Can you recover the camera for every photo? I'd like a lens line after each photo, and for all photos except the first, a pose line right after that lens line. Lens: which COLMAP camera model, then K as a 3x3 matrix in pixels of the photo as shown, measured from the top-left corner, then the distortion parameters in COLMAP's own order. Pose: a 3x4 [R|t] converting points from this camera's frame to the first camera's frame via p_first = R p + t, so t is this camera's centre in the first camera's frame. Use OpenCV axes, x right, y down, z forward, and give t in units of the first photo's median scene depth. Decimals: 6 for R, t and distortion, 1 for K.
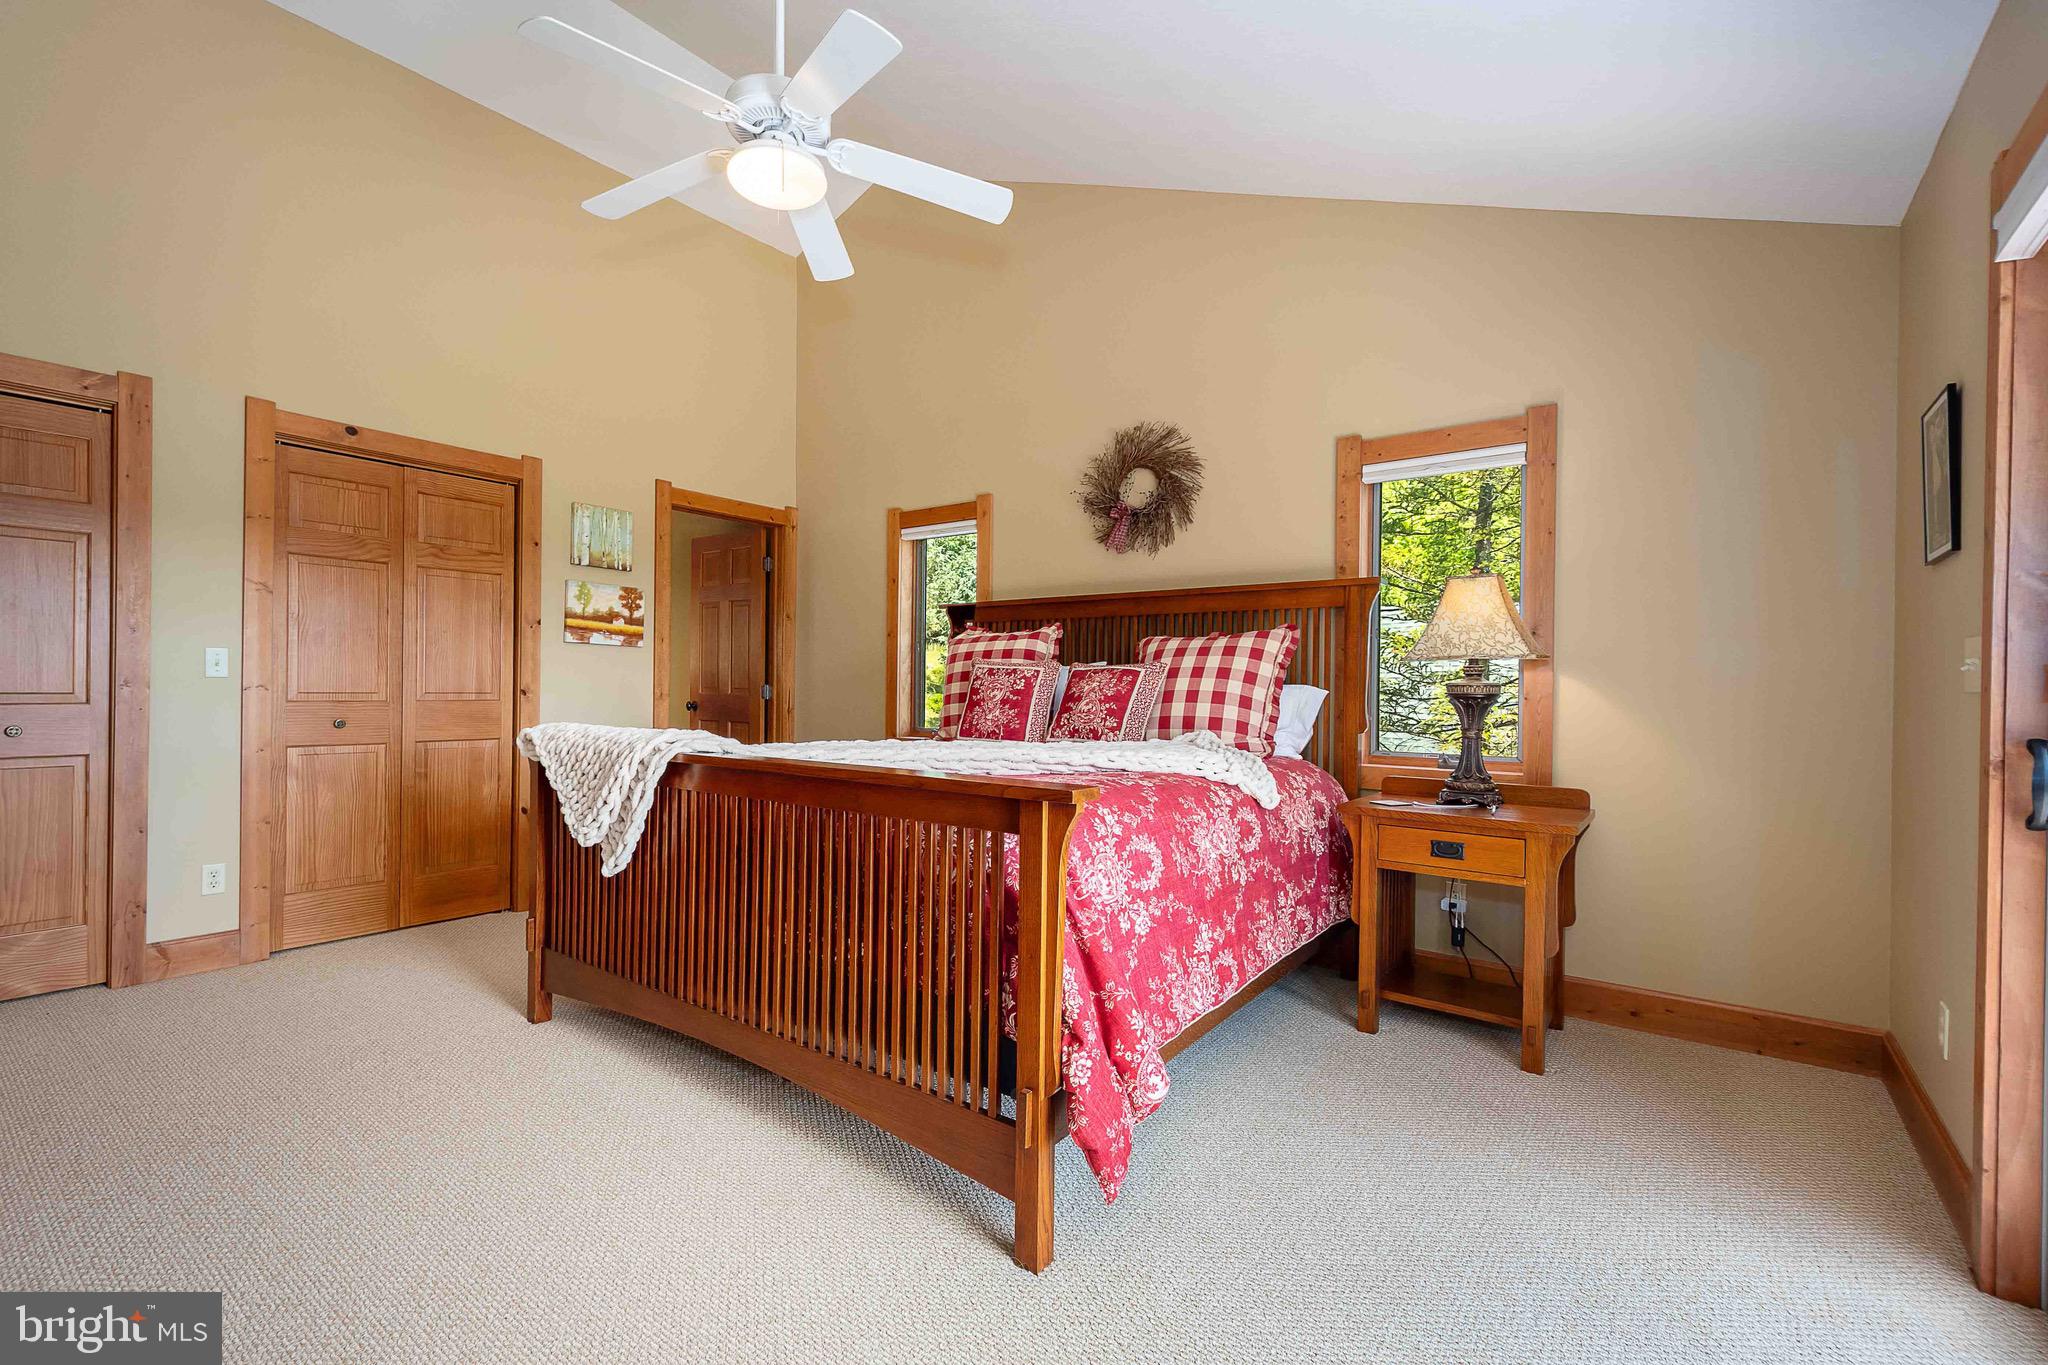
lens RADIAL K [[901.8, 0, 1014.5], [0, 901.8, 691.8], [0, 0, 1]] dist [0.016343, -0.007374]
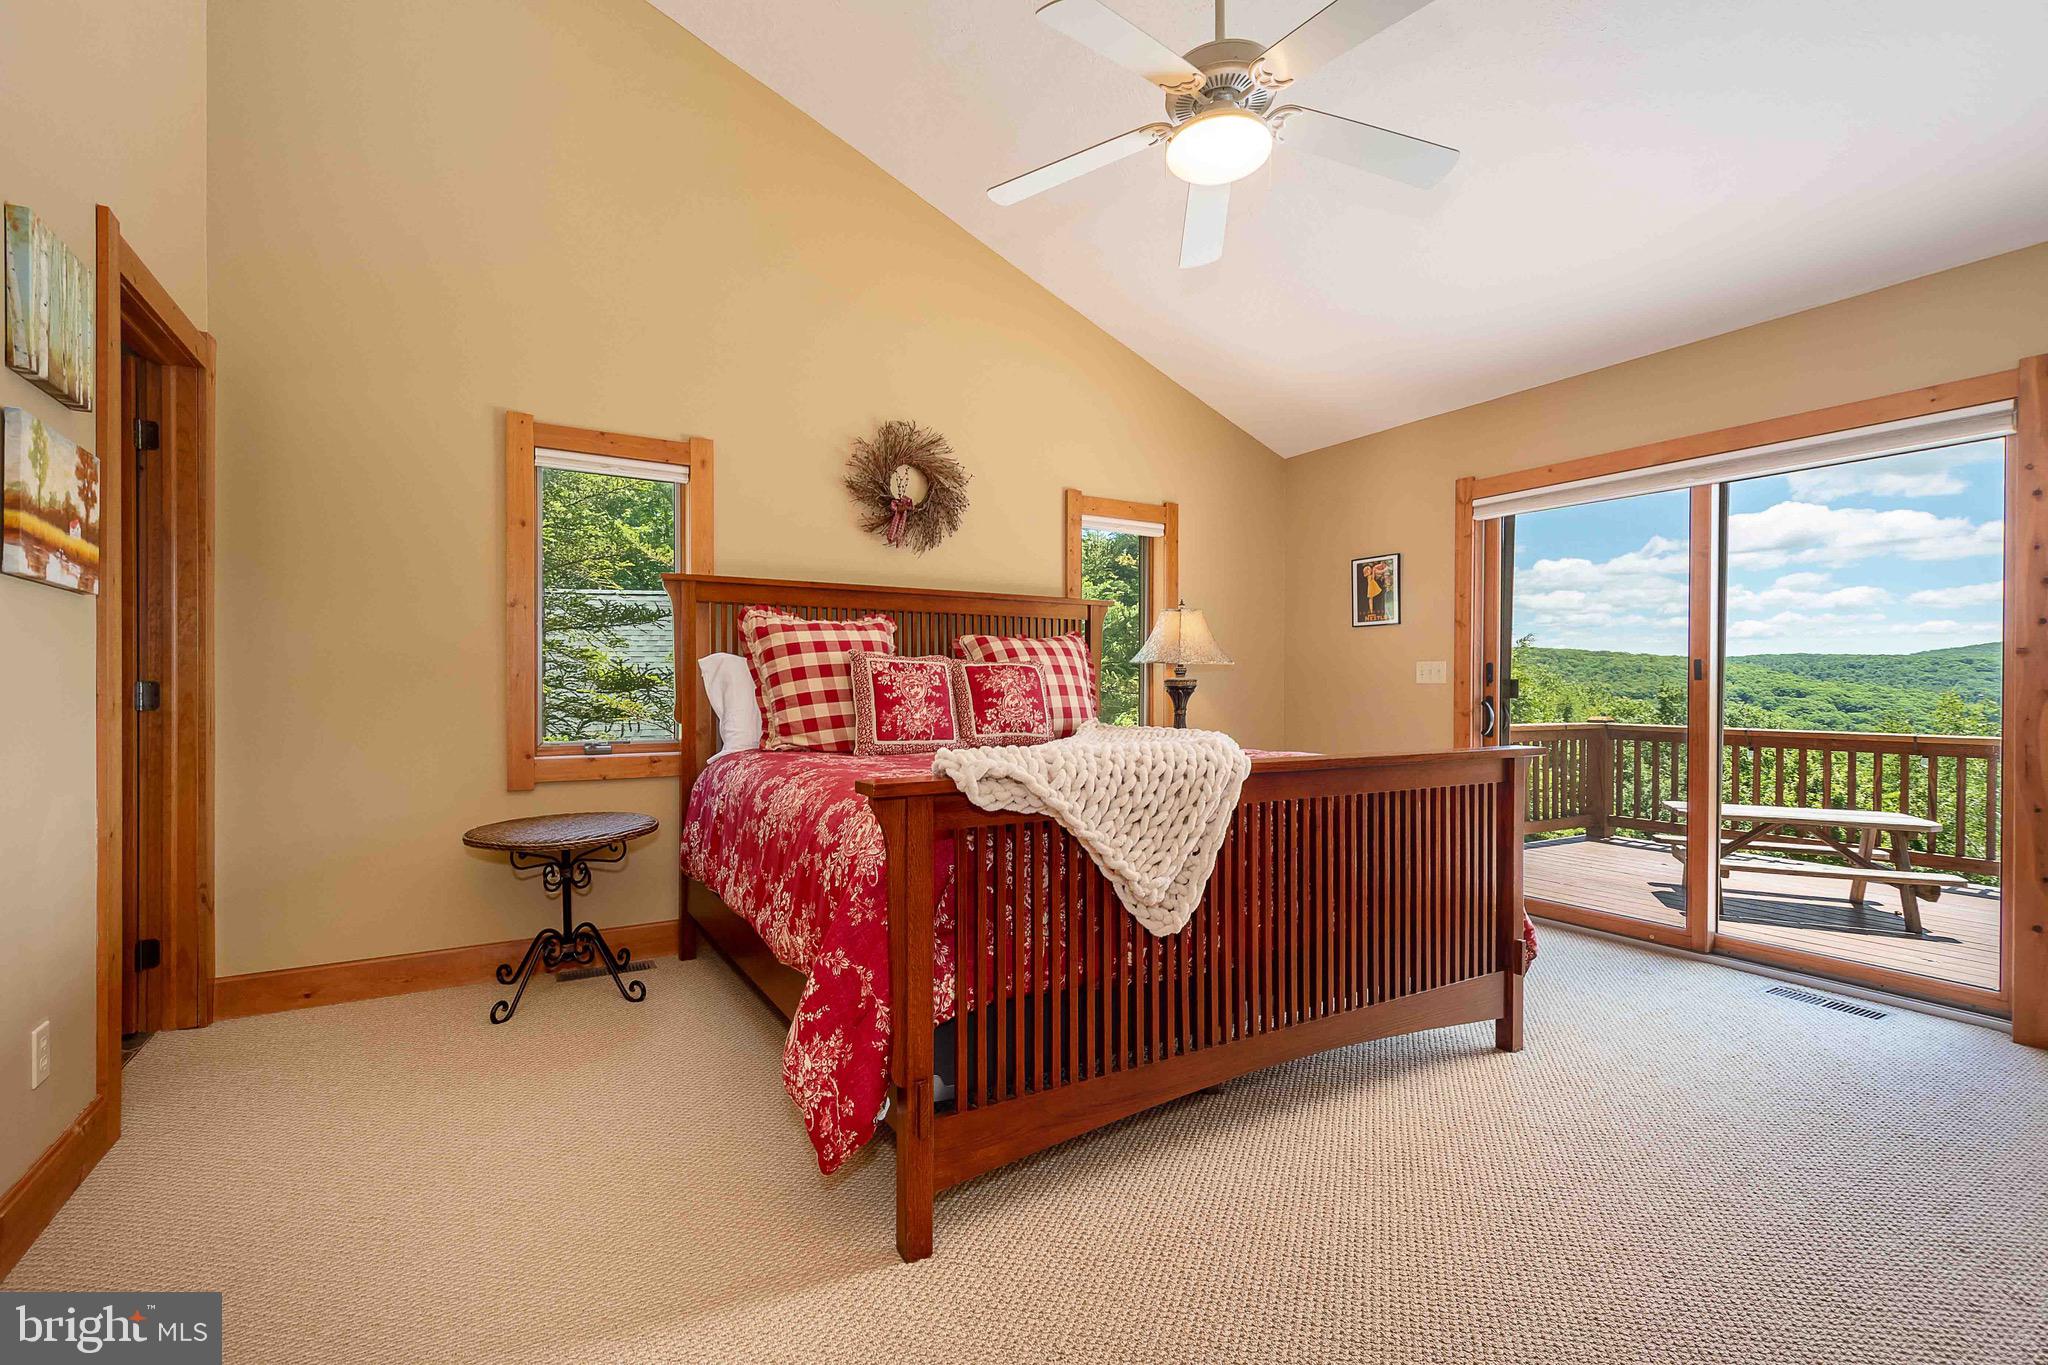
lens RADIAL K [[901.8, 0, 1017.4], [0, 901.8, 683.3], [0, 0, 1]] dist [0.016343, -0.007374]
pose [[0.364390, -0.007638, 0.931215, -0.788189], [0.006825, 0.999961, 0.005531, -0.009146], [-0.931222, 0.004340, 0.364428, 0.538117]]
